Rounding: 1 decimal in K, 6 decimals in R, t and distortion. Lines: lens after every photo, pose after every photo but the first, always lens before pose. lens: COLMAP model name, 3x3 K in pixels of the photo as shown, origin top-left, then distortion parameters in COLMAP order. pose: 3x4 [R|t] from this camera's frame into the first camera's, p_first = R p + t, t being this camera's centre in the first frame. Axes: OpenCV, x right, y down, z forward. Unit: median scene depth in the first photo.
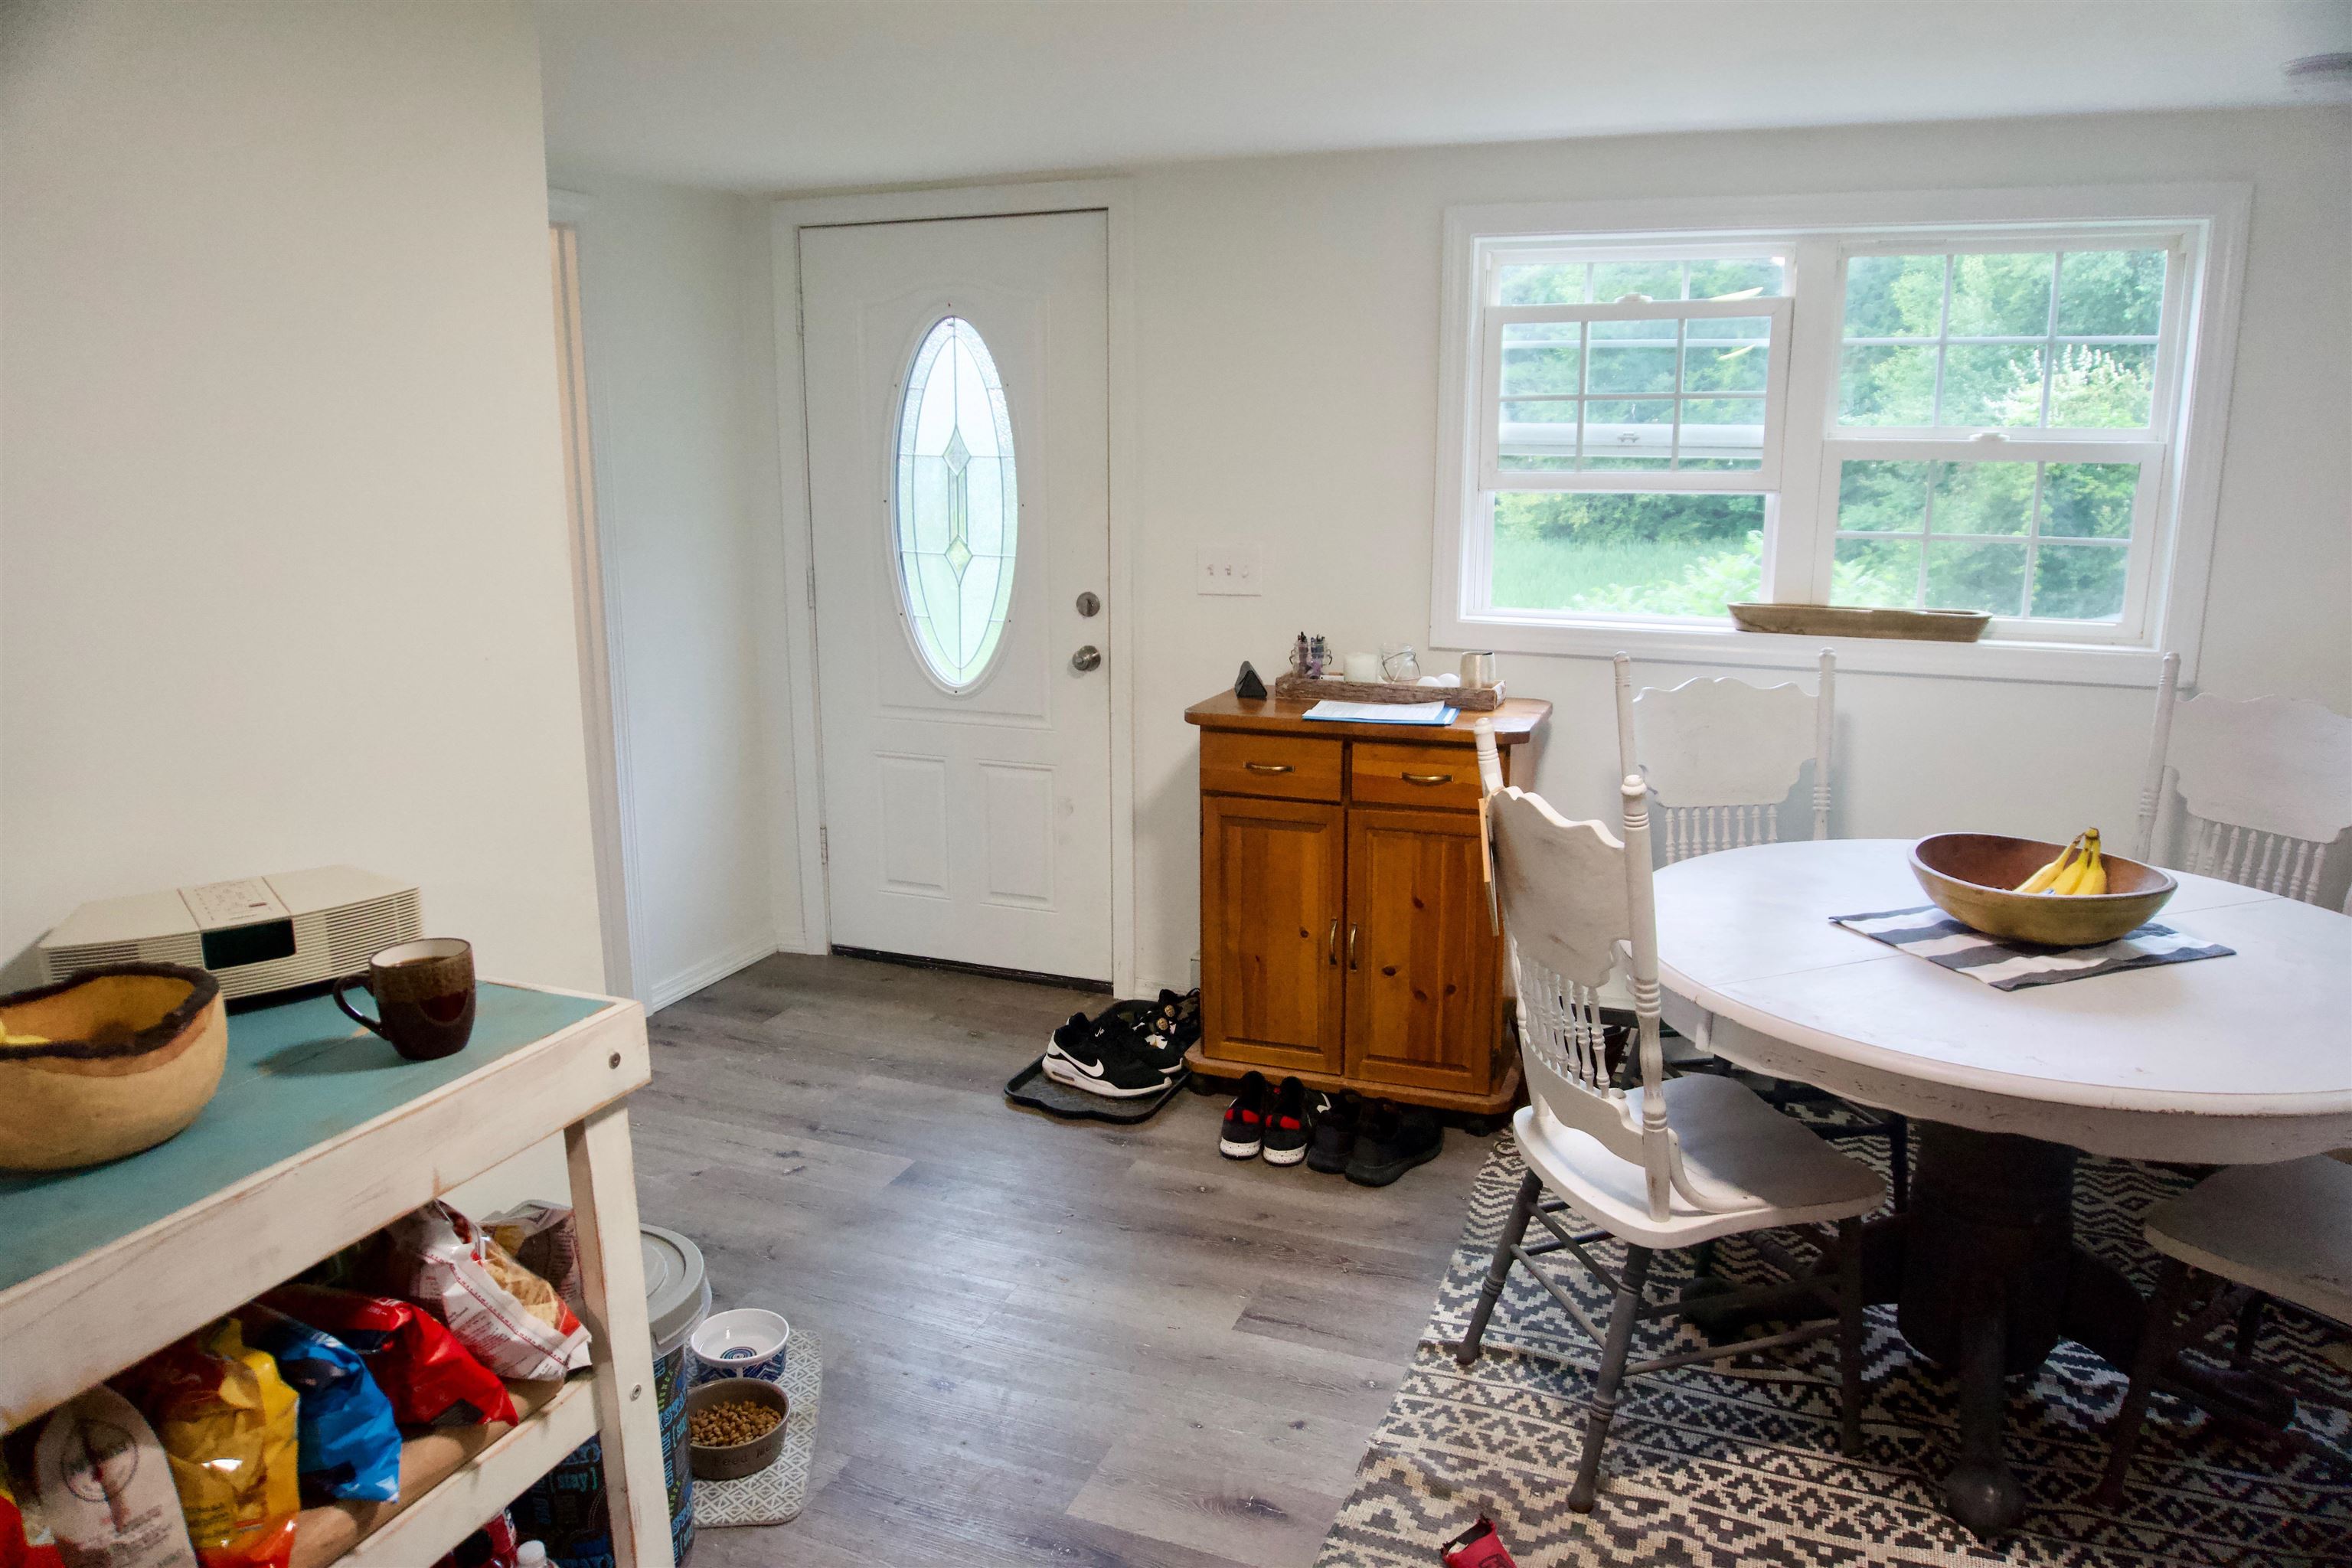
lens RADIAL K [[1559.1, 0, 1133.0], [0, 1559.1, 788.4], [0, 0, 1]] dist [-0.056610, -0.004147]
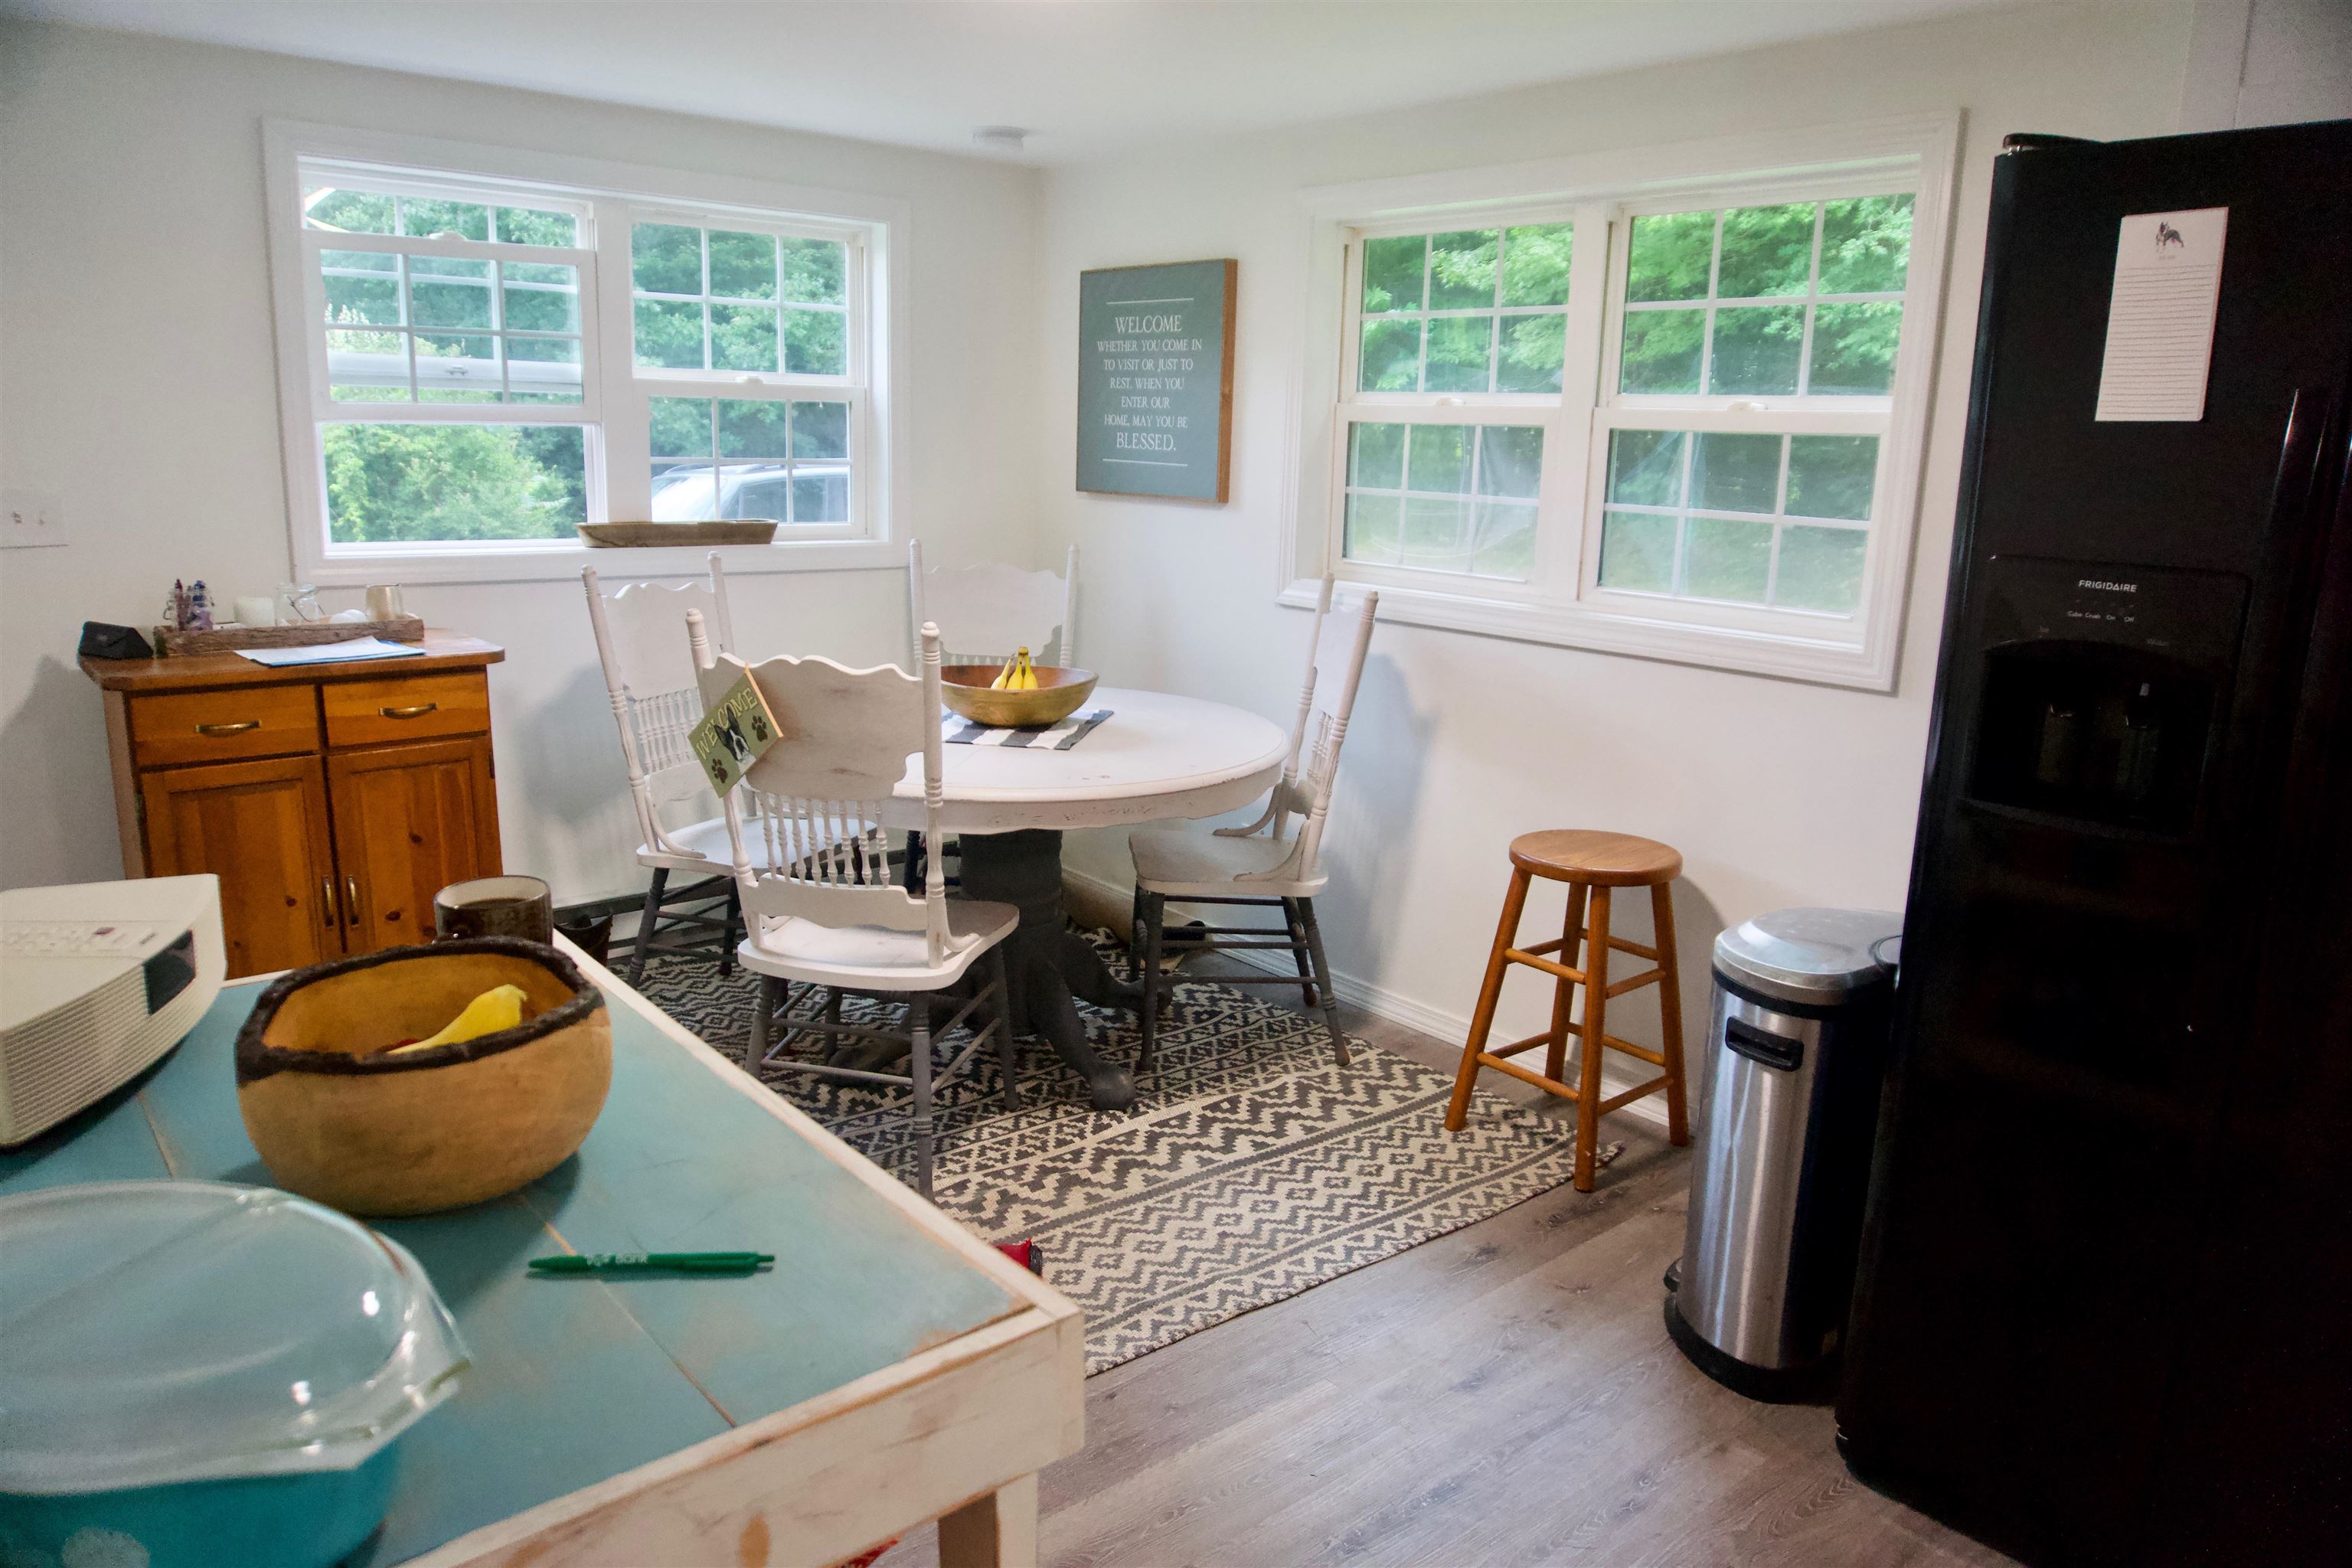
lens RADIAL K [[1567.6, 0, 1176.0], [0, 1567.6, 784.0], [0, 0, 1]] dist [-0.055763, 0.000336]
pose [[0.462319, -0.176305, 0.869010, -0.433977], [0.158688, 0.980663, 0.114535, 0.004162], [-0.872399, 0.084949, 0.481356, 0.105970]]
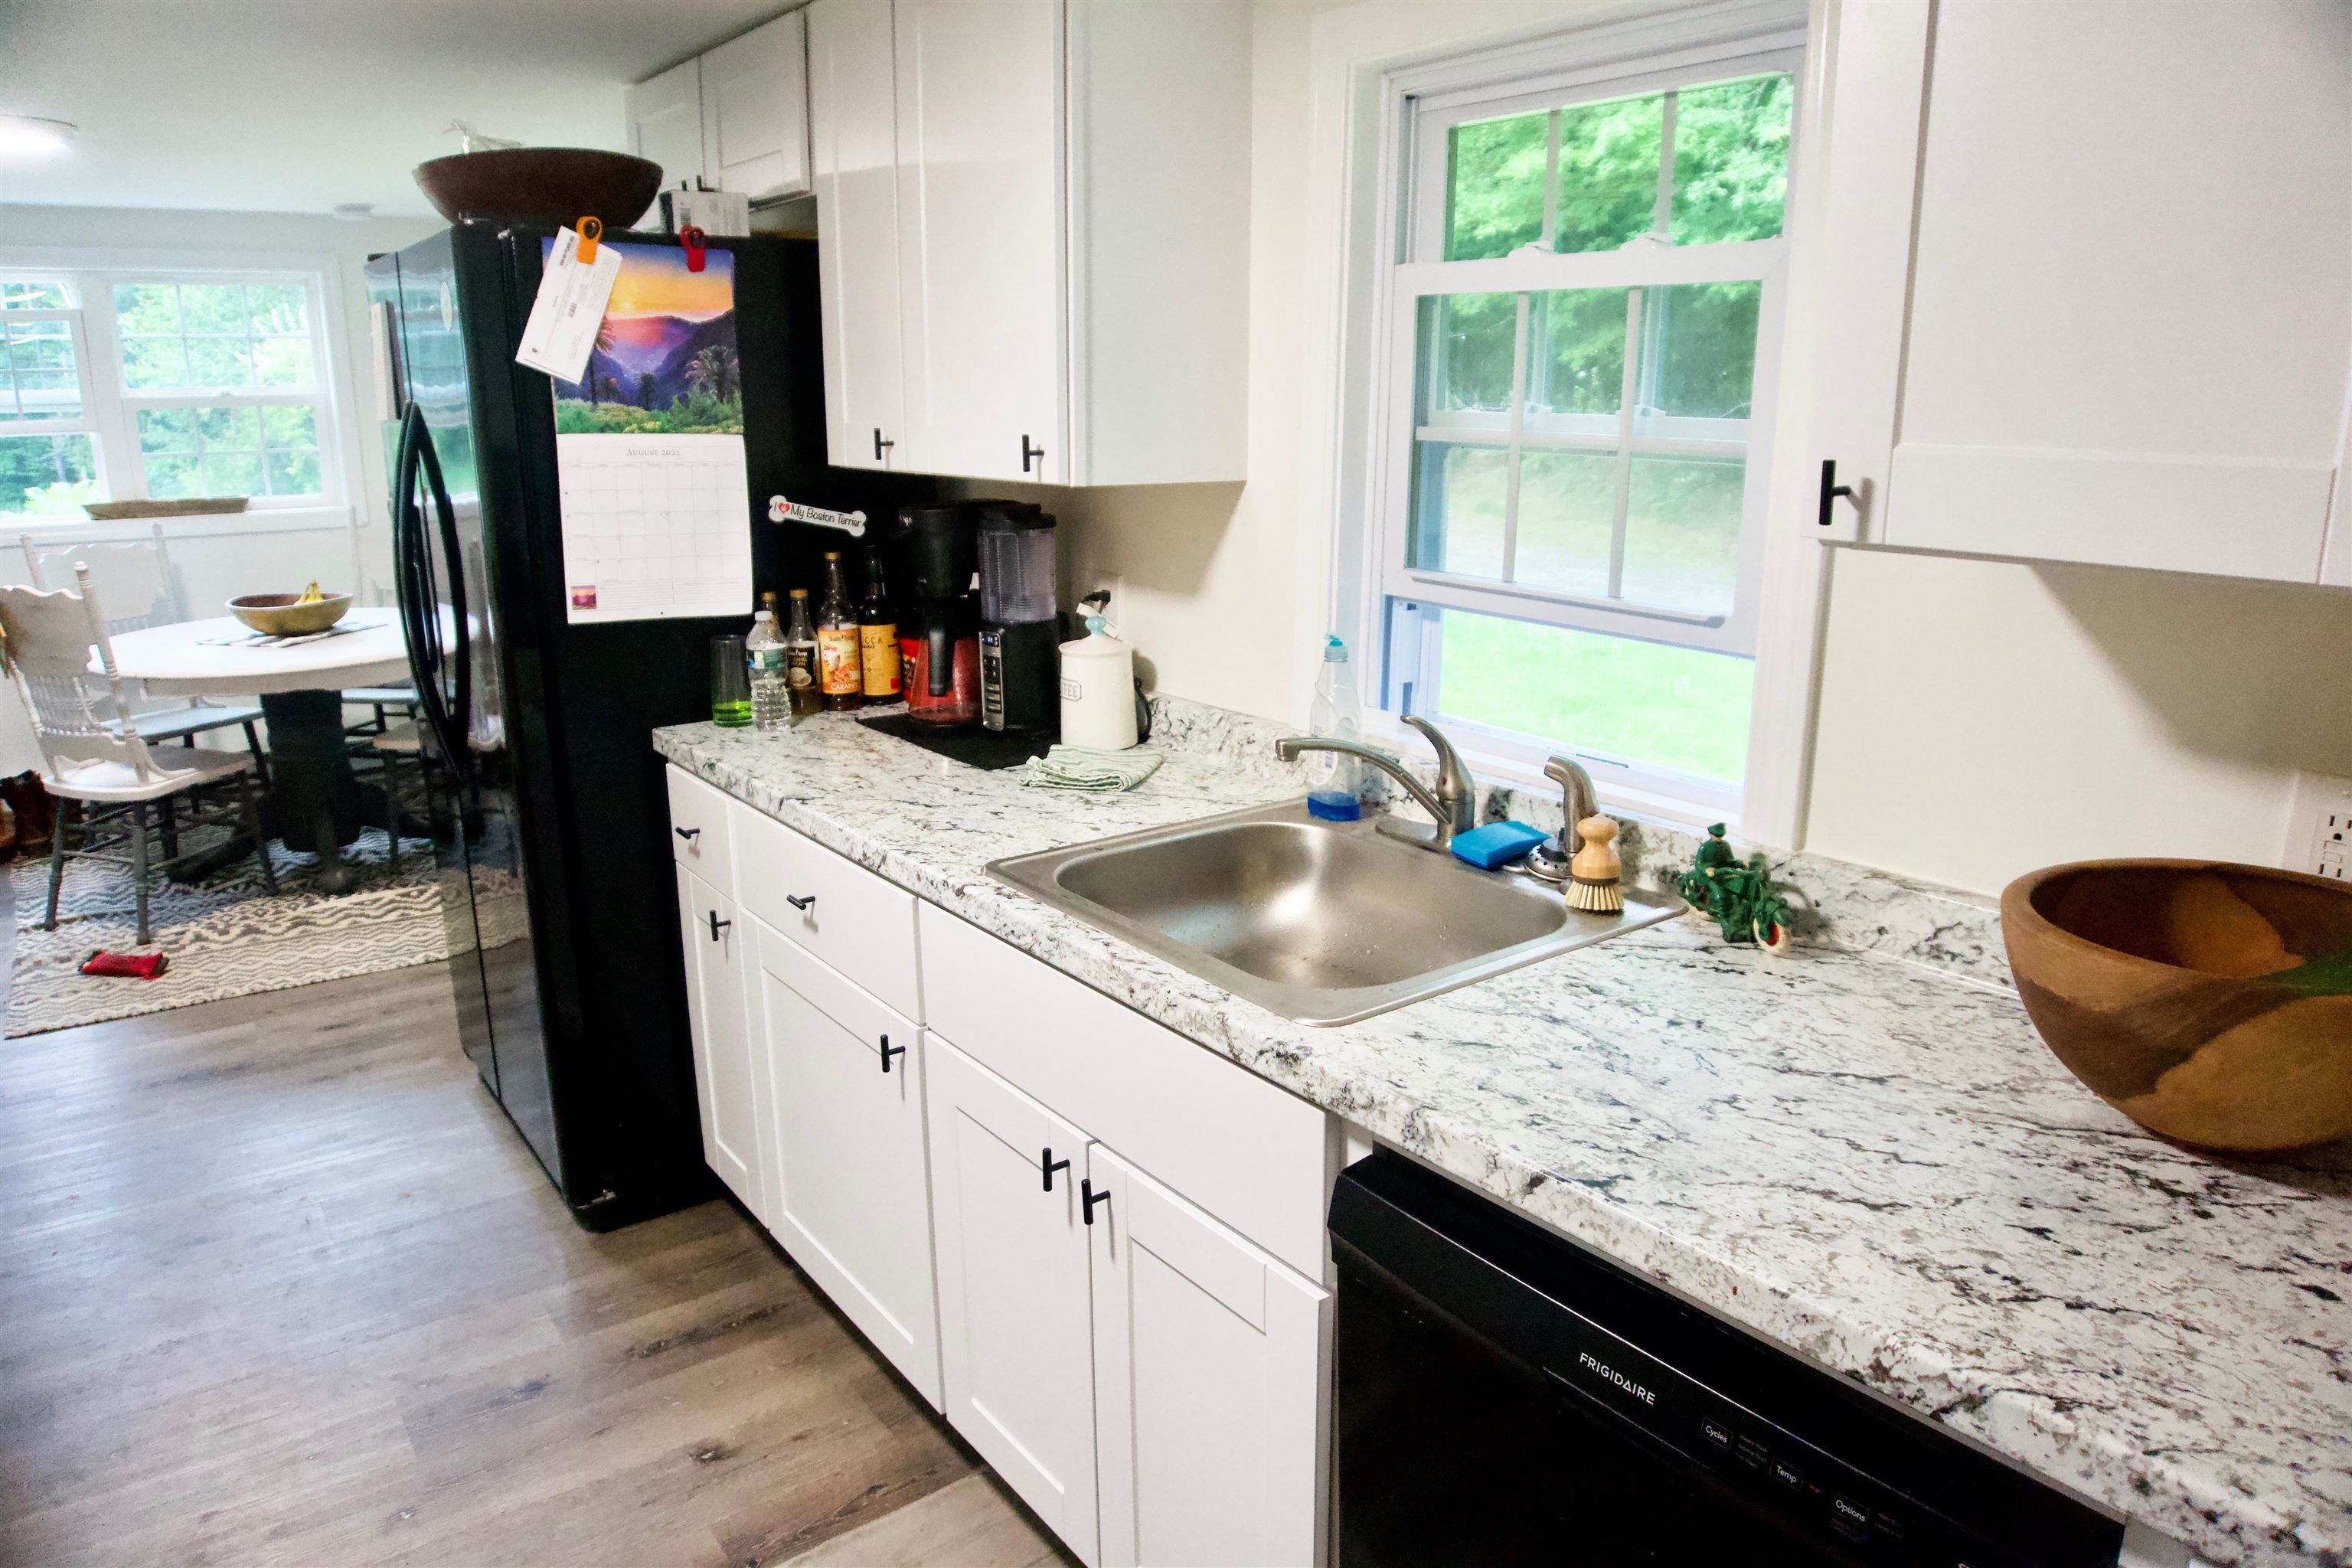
lens RADIAL K [[1567.6, 0, 1176.0], [0, 1567.6, 784.0], [0, 0, 1]] dist [-0.055763, 0.000336]
pose [[0.517791, -0.208855, 0.829622, -0.385309], [0.184636, 0.974170, 0.130008, 0.165104], [-0.835346, 0.085861, 0.542978, -0.756370]]
